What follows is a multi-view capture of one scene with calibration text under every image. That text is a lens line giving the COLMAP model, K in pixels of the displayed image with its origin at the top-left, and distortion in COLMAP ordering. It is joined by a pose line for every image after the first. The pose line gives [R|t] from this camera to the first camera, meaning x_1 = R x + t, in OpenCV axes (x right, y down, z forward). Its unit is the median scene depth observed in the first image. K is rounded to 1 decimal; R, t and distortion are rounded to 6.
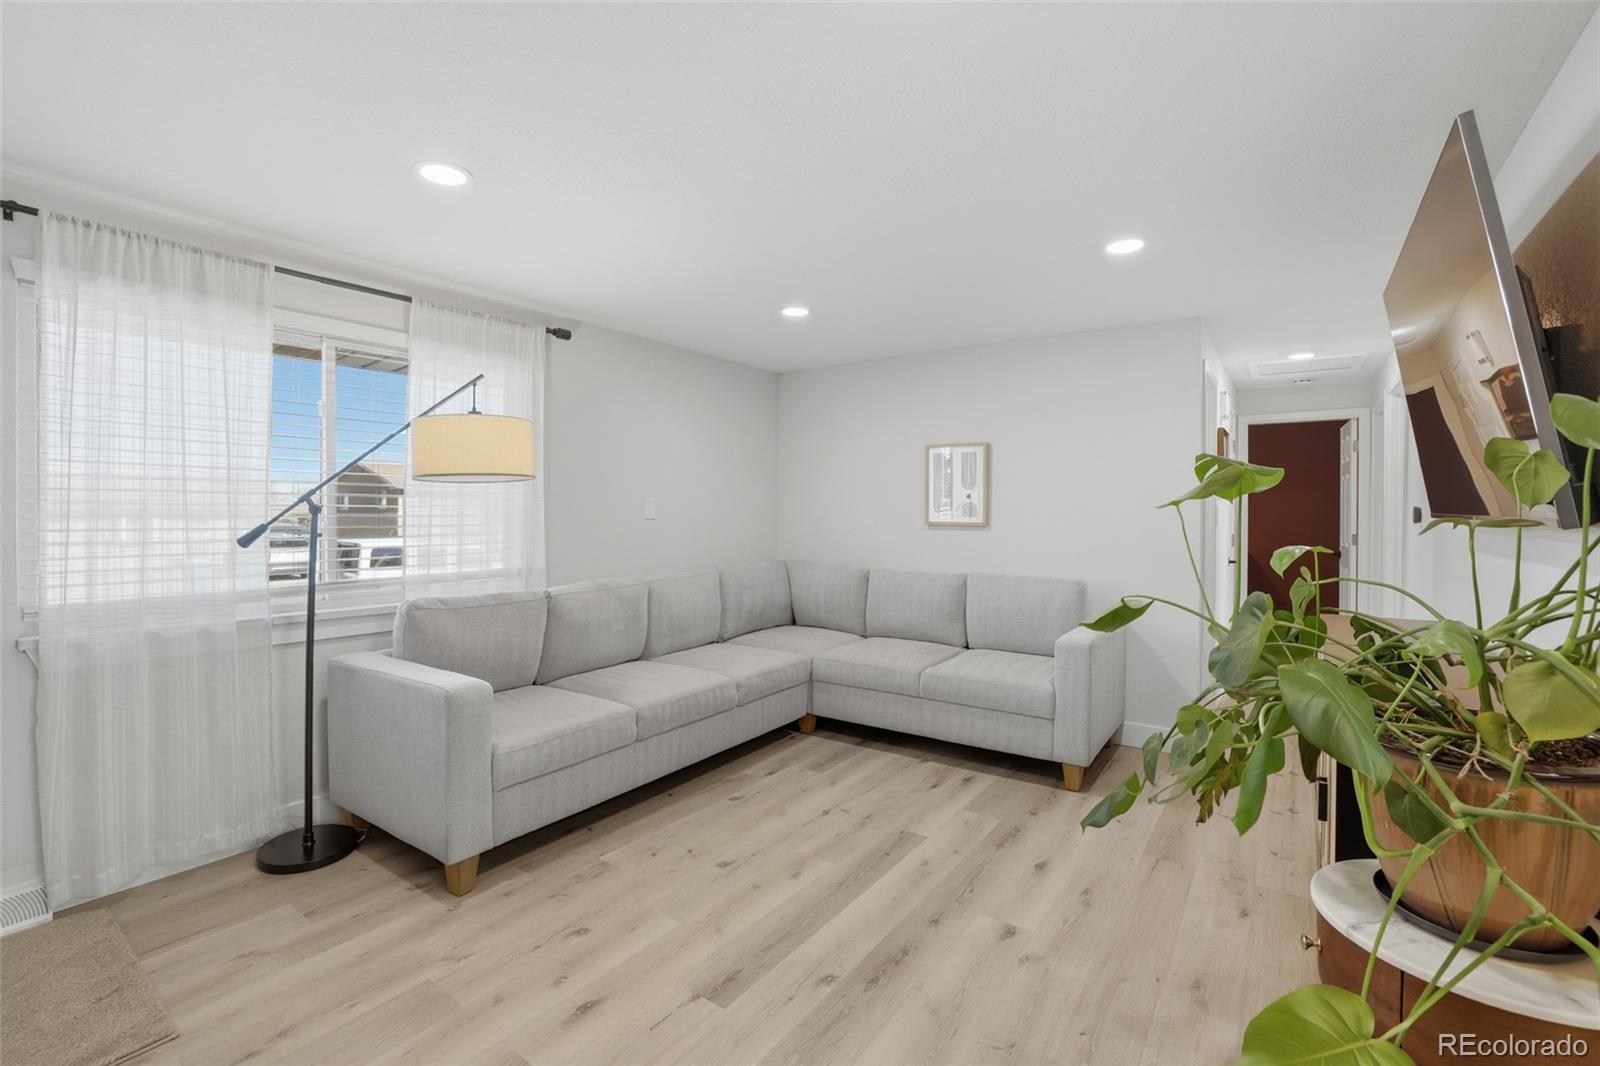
lens RADIAL K [[739.4, 0, 859.1], [0, 739.4, 523.2], [0, 0, 1]] dist [-0.028121, 0.000503]
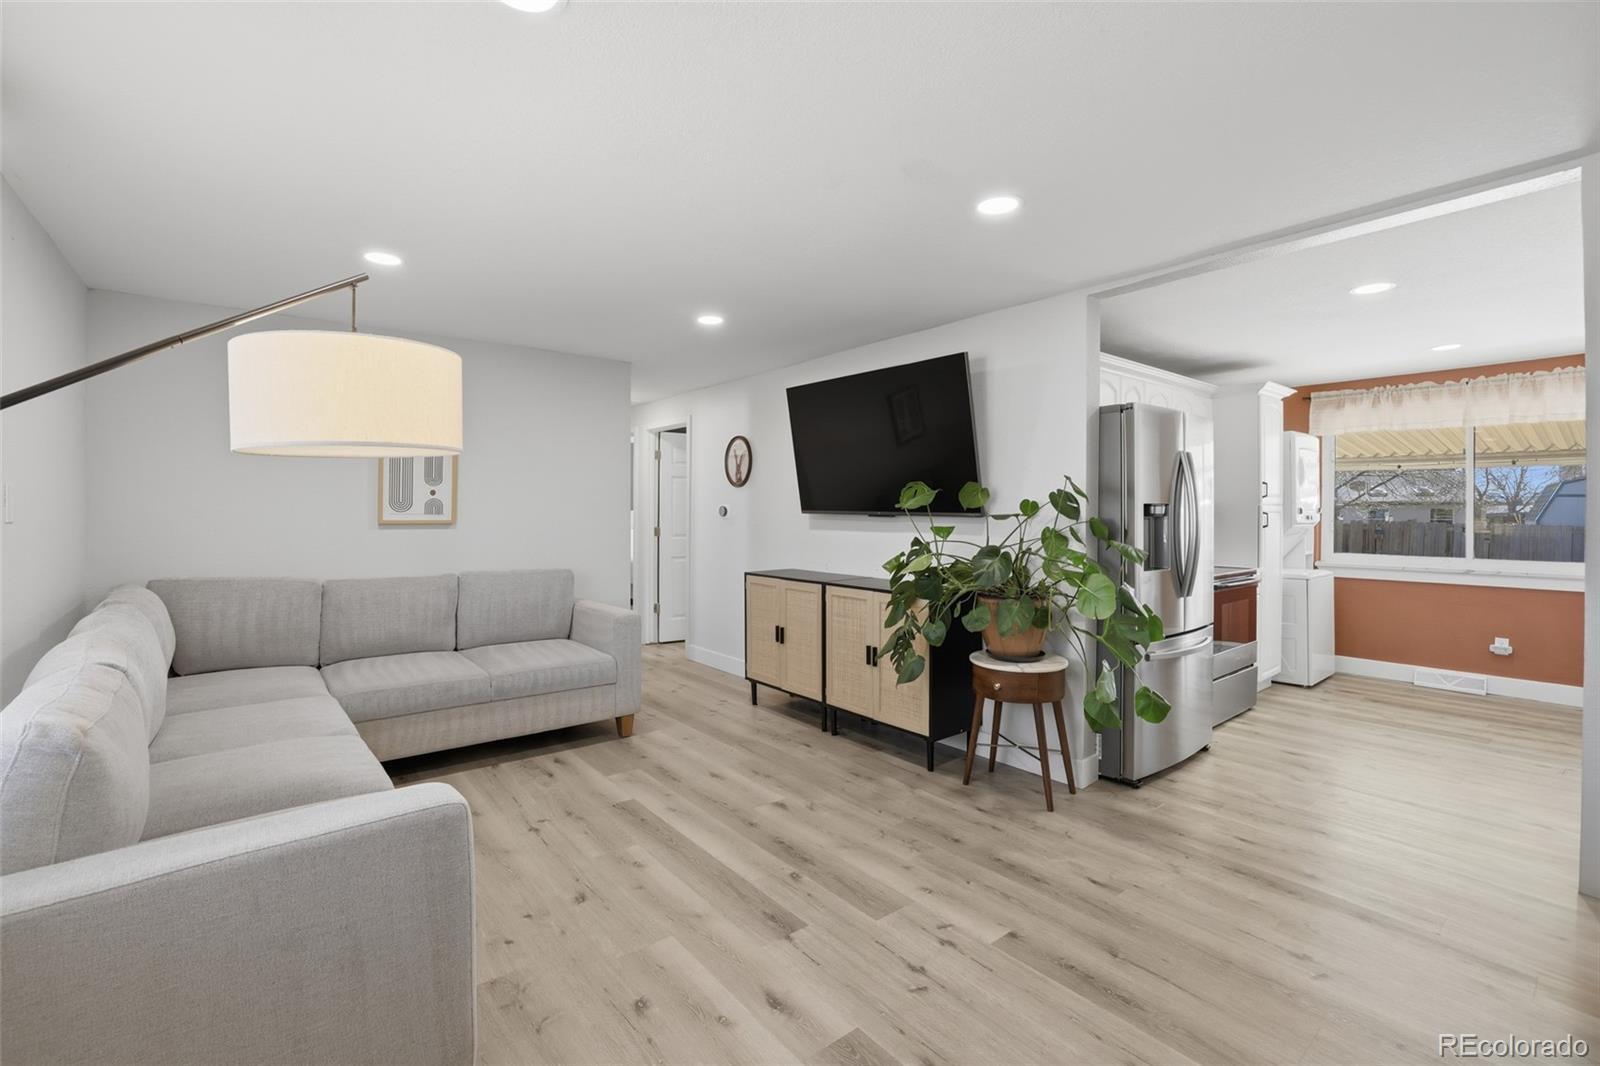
lens RADIAL K [[705.2, 0, 772.1], [0, 705.2, 511.5], [0, 0, 1]] dist [-0.032282, 0.009289]
pose [[0.283367, 0.002130, 0.959009, -0.904043], [0.006165, 0.999973, -0.004042, -0.008978], [-0.958992, 0.007057, 0.283347, 0.501890]]
